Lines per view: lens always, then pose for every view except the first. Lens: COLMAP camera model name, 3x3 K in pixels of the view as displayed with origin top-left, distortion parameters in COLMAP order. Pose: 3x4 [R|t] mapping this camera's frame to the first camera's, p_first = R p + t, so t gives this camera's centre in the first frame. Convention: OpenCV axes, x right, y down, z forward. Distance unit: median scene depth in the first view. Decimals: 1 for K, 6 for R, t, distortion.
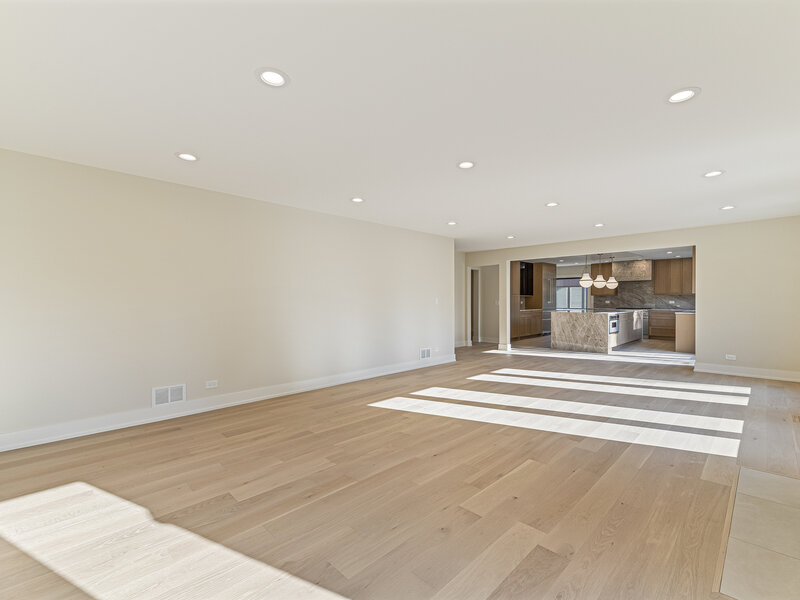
lens RADIAL K [[364.5, 0, 402.5], [0, 364.5, 298.8], [0, 0, 1]] dist [0.002409, -0.000860]
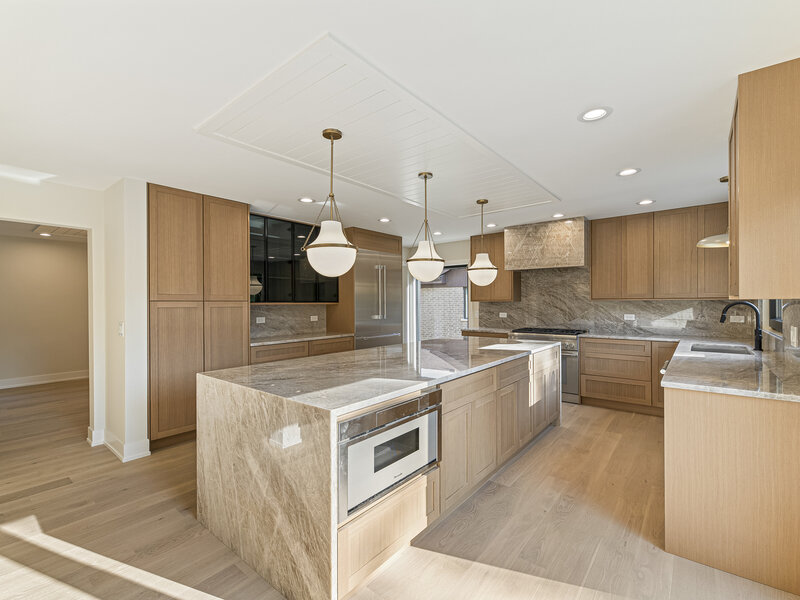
lens RADIAL K [[364.5, 0, 397.6], [0, 364.5, 299.0], [0, 0, 1]] dist [0.002409, -0.000860]
pose [[0.996306, -0.002129, 0.085849, 0.420932], [0.003684, 0.999832, -0.017969, -0.005168], [-0.085797, 0.018219, 0.996146, 0.584999]]
